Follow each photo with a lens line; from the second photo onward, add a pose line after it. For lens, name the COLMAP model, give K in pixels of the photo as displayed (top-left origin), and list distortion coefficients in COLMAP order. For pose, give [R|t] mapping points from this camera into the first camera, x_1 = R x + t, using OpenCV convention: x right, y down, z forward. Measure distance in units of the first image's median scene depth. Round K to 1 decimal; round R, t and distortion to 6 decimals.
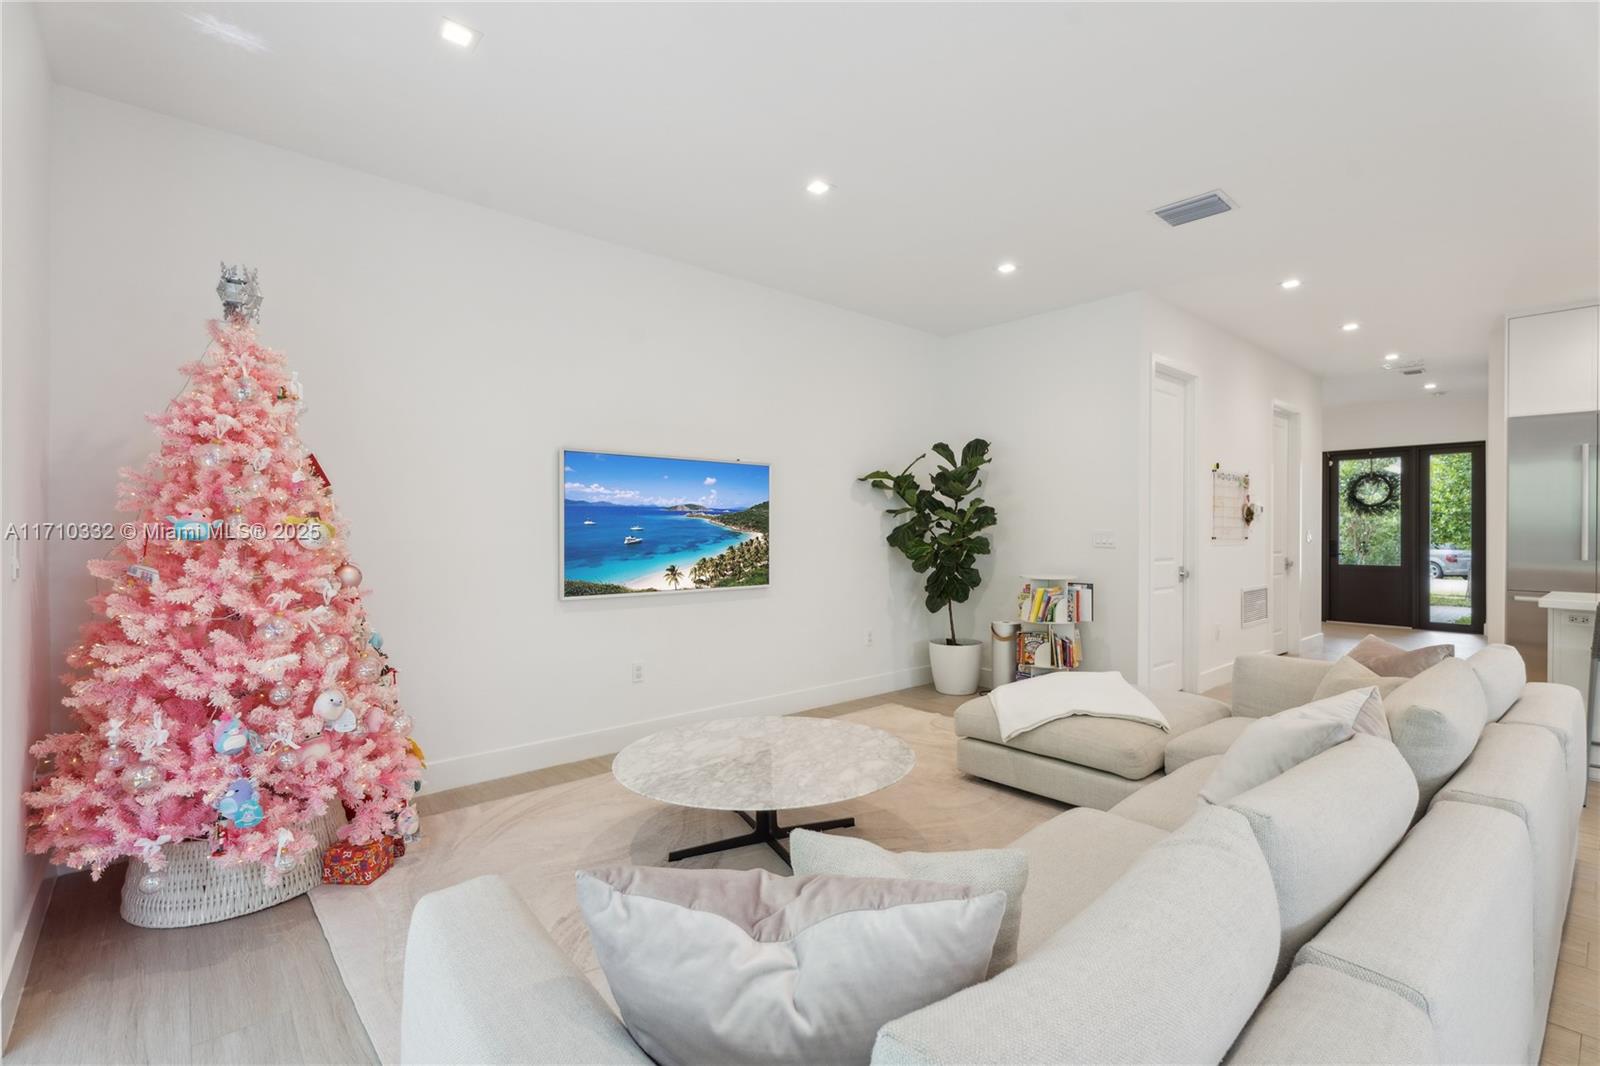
lens RADIAL K [[723.0, 0, 799.0], [0, 723.0, 531.0], [0, 0, 1]] dist [-0.001203, 0.000714]
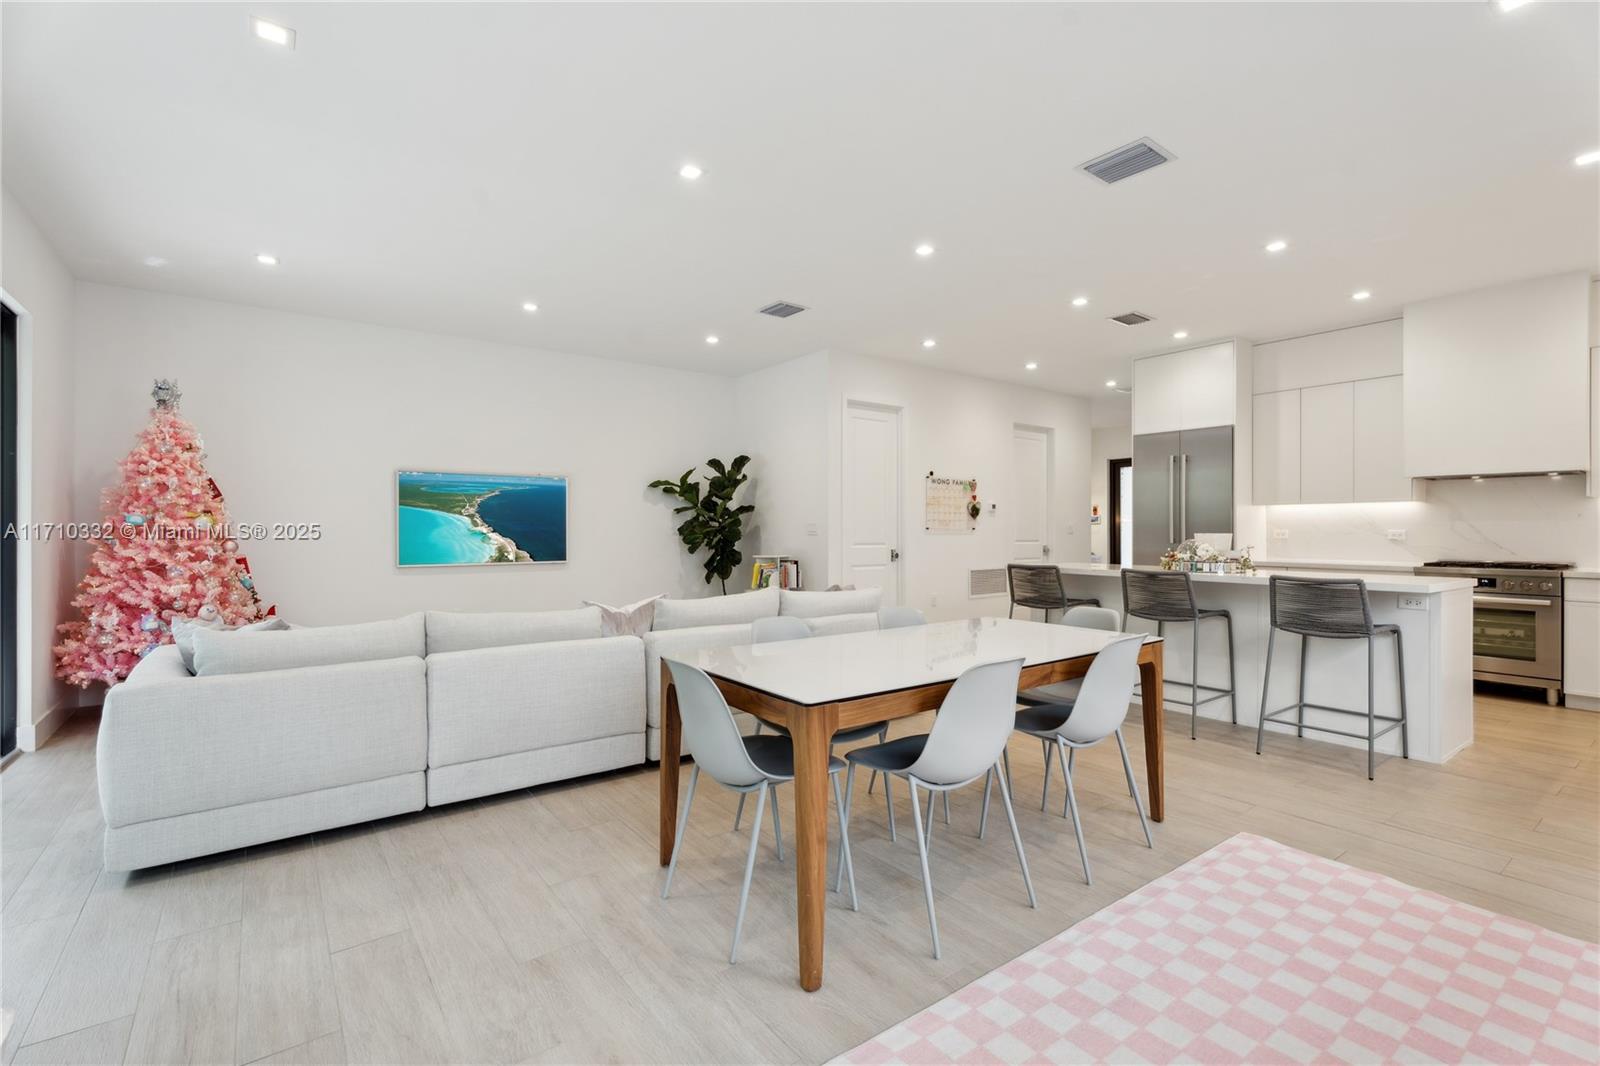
lens RADIAL K [[723.0, 0, 800.4], [0, 723.0, 531.1], [0, 0, 1]] dist [-0.001203, 0.000714]
pose [[0.997175, -0.004307, -0.074986, 1.071239], [0.004124, 0.999988, -0.002589, 0.040971], [0.074996, 0.002273, 0.997181, -0.793693]]
